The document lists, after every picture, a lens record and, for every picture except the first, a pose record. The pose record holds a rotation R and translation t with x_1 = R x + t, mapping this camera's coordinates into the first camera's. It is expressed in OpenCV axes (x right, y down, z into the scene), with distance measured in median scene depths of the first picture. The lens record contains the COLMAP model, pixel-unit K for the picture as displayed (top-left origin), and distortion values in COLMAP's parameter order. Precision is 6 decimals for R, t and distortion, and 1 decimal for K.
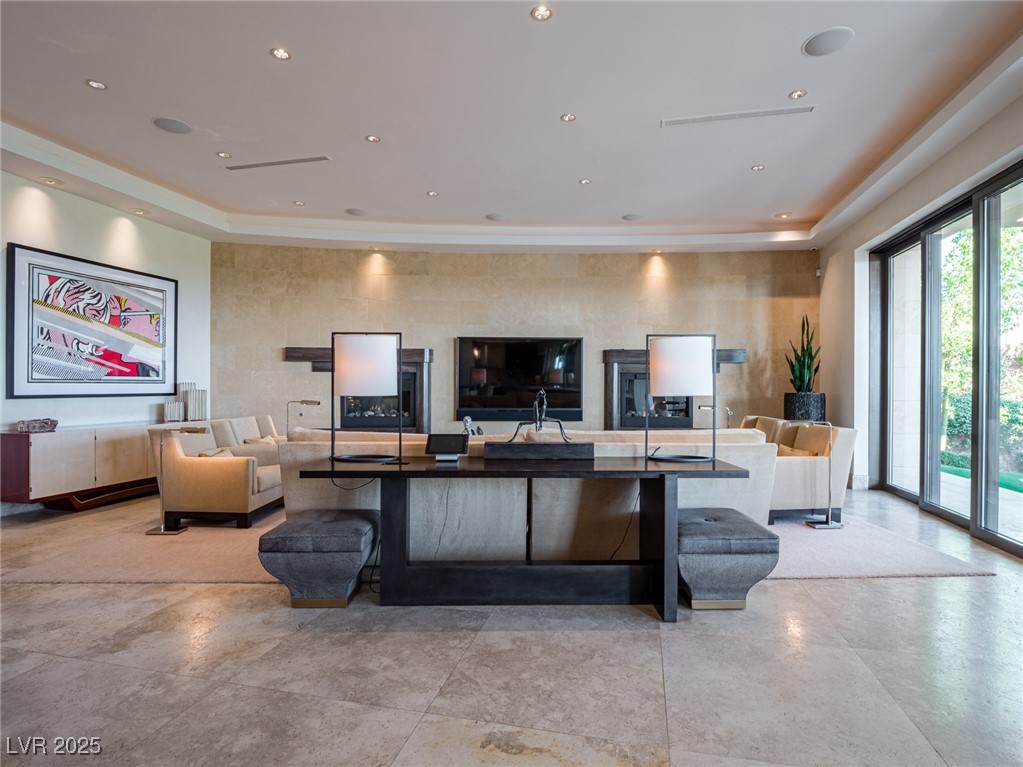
lens RADIAL K [[508.6, 0, 521.0], [0, 508.6, 382.5], [0, 0, 1]] dist [-0.003577, -0.000758]
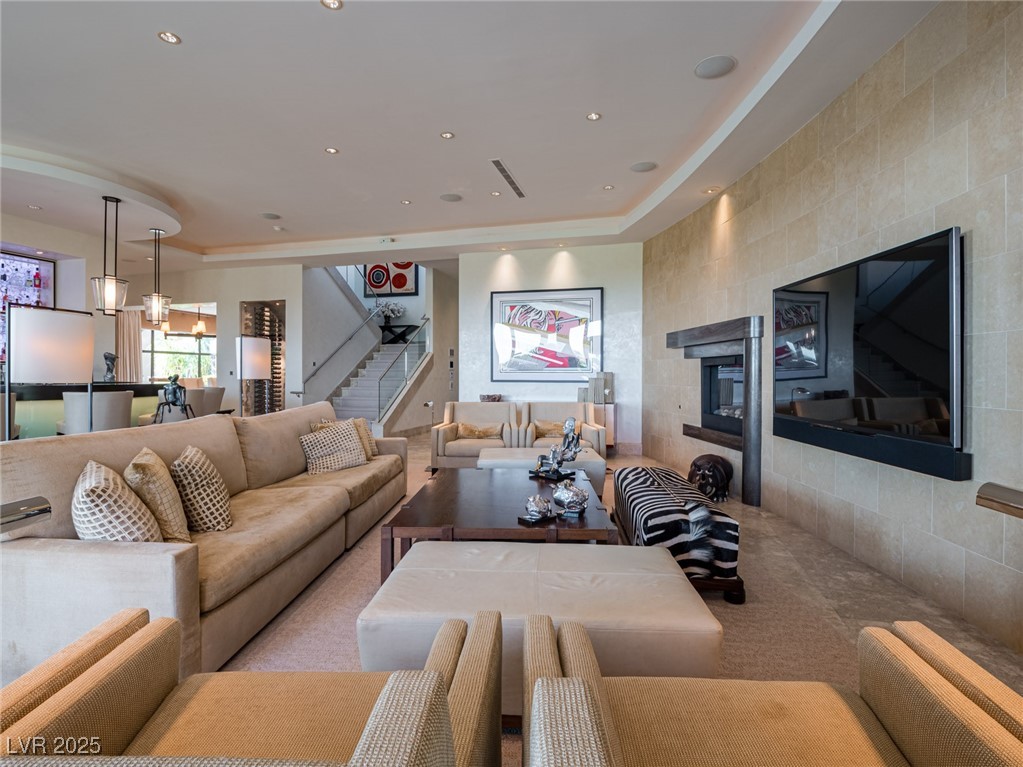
lens RADIAL K [[503.9, 0, 518.0], [0, 503.9, 374.3], [0, 0, 1]] dist [-0.002726, 0.000734]
pose [[-0.024597, -0.006098, -0.999679, 0.651070], [-0.001787, 0.999980, -0.006056, 0.015351], [0.999696, 0.001637, -0.024608, 1.033956]]
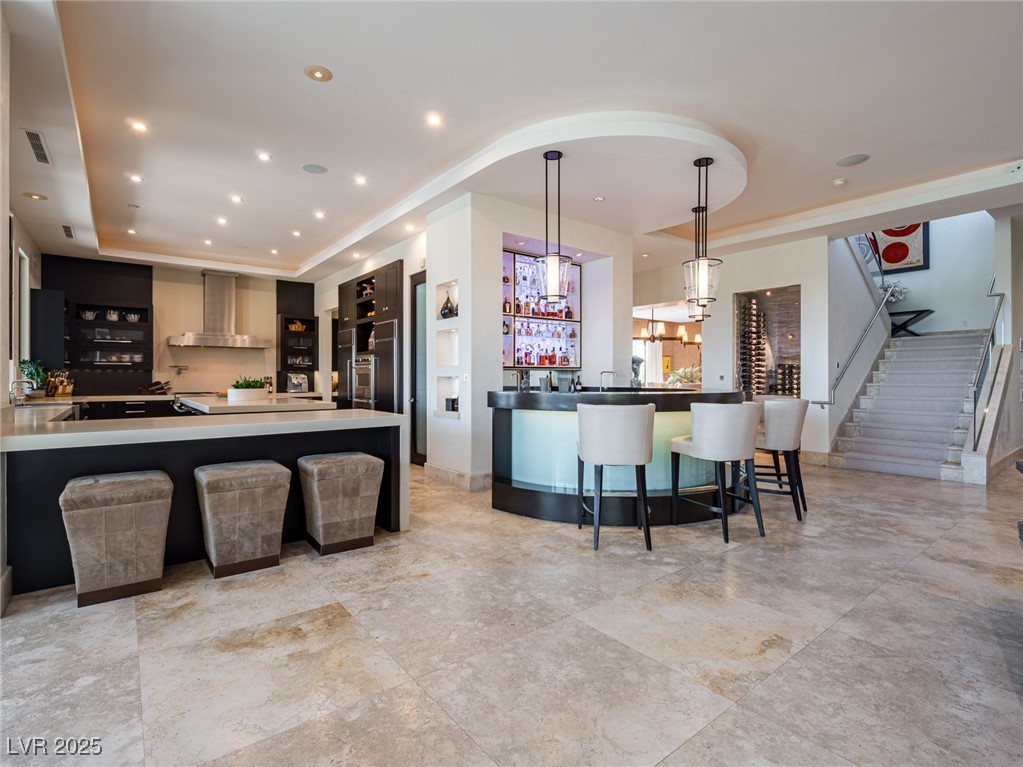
lens RADIAL K [[503.9, 0, 518.0], [0, 503.9, 374.3], [0, 0, 1]] dist [-0.002726, 0.000734]
pose [[-0.614230, -0.012234, -0.789032, 0.489287], [-0.002453, 0.999905, -0.013594, 0.014277], [0.789123, -0.006415, -0.614201, 0.444799]]
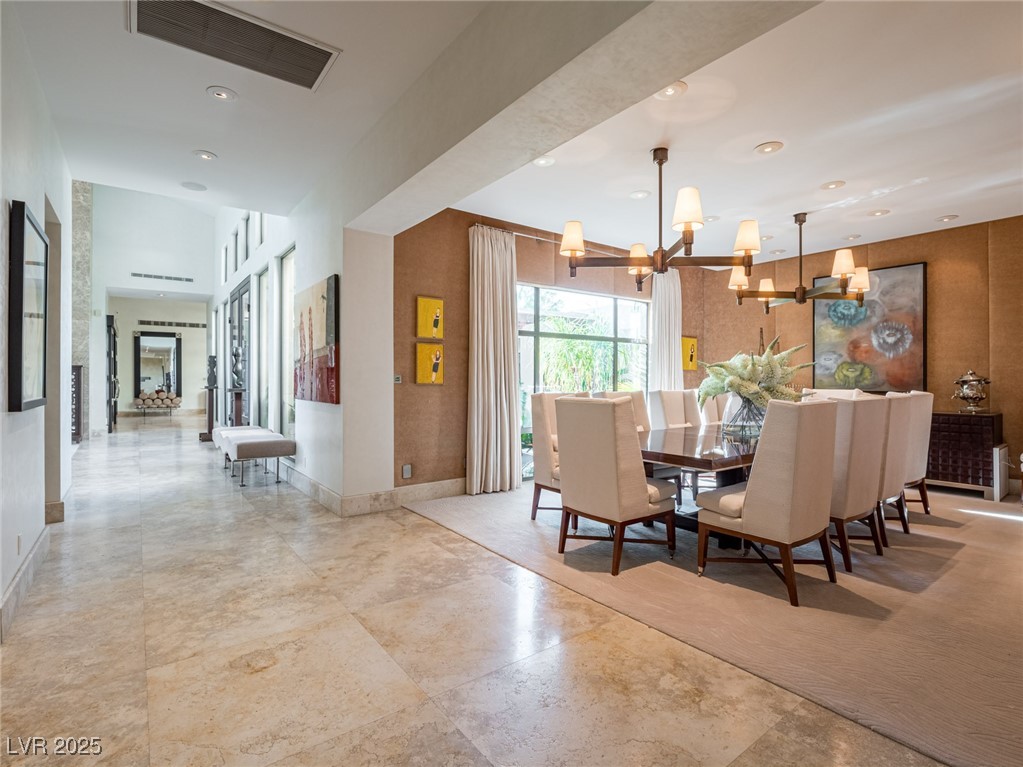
lens RADIAL K [[508.6, 0, 521.0], [0, 508.6, 382.5], [0, 0, 1]] dist [-0.003577, -0.000758]
pose [[-0.626072, -0.001705, -0.779764, -0.812492], [-0.002427, 0.999997, -0.000237, 0.003519], [0.779762, 0.001744, -0.626074, -0.094933]]
